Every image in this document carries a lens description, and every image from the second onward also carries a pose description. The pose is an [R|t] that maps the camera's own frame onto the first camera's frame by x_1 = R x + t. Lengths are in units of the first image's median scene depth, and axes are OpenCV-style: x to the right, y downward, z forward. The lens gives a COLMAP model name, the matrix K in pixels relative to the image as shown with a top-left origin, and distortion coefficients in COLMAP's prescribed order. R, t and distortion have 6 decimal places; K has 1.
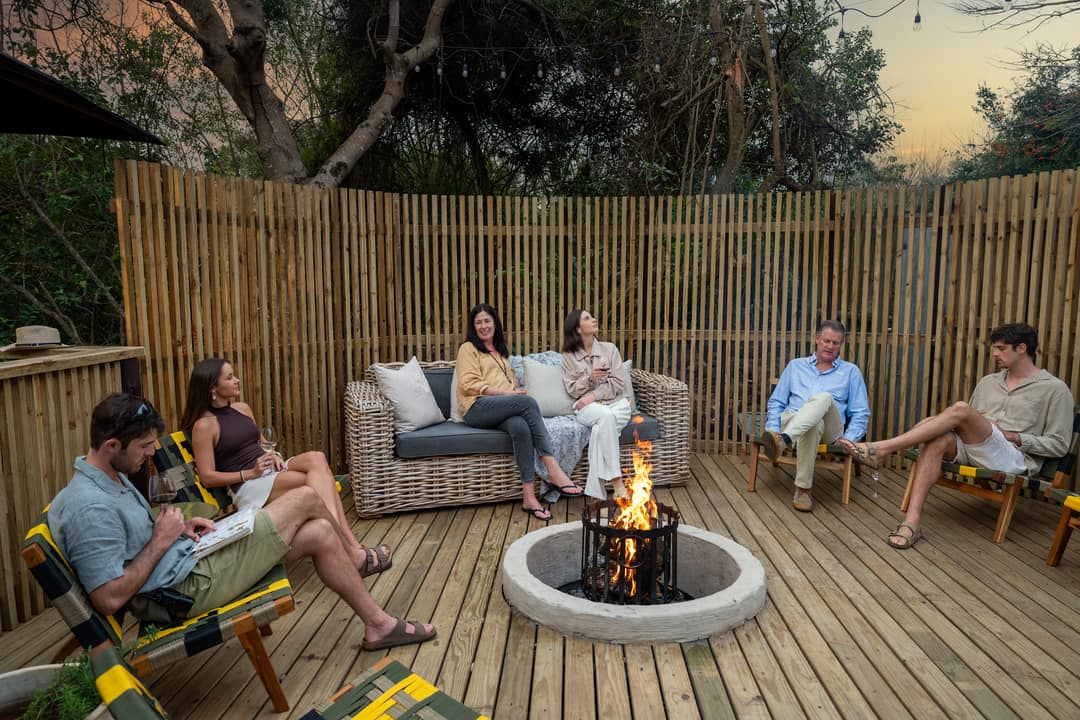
lens RADIAL K [[813.6, 0, 536.2], [0, 813.6, 369.3], [0, 0, 1]] dist [-0.016180, 0.000350]
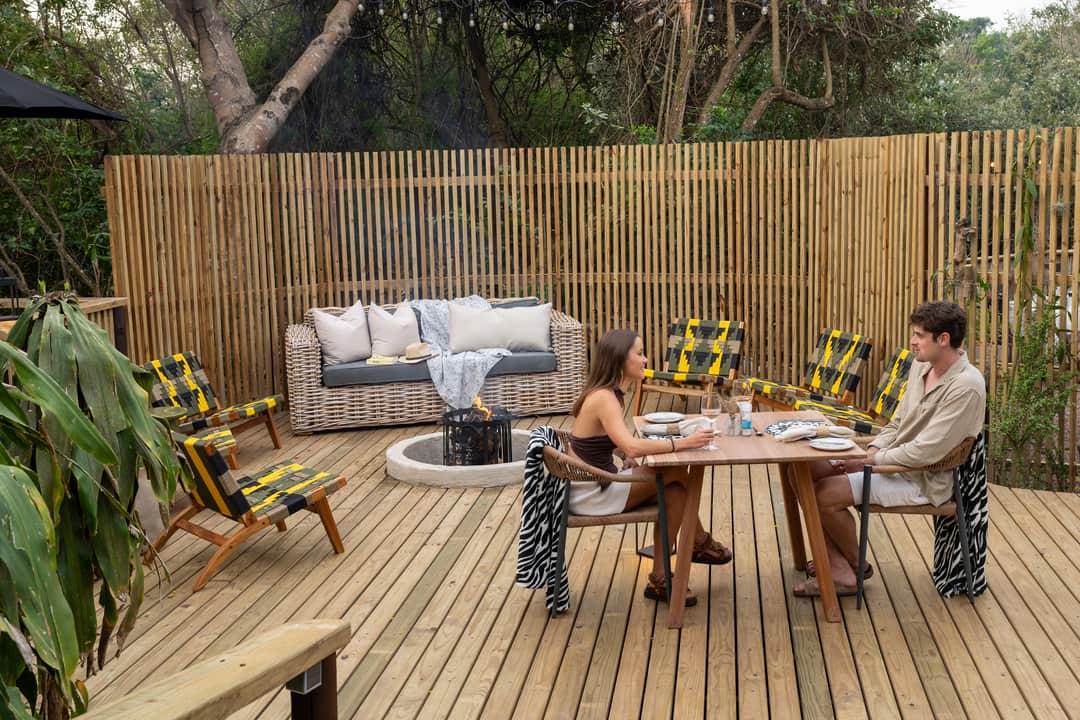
lens RADIAL K [[1305.1, 0, 543.2], [0, 1305.1, 359.4], [0, 0, 1]] dist [-0.030260, 0.000000]
pose [[0.997428, -0.007719, -0.071261, 0.241628], [0.010132, 0.999385, 0.033566, 0.006068], [0.070958, -0.034202, 0.996893, -0.754823]]
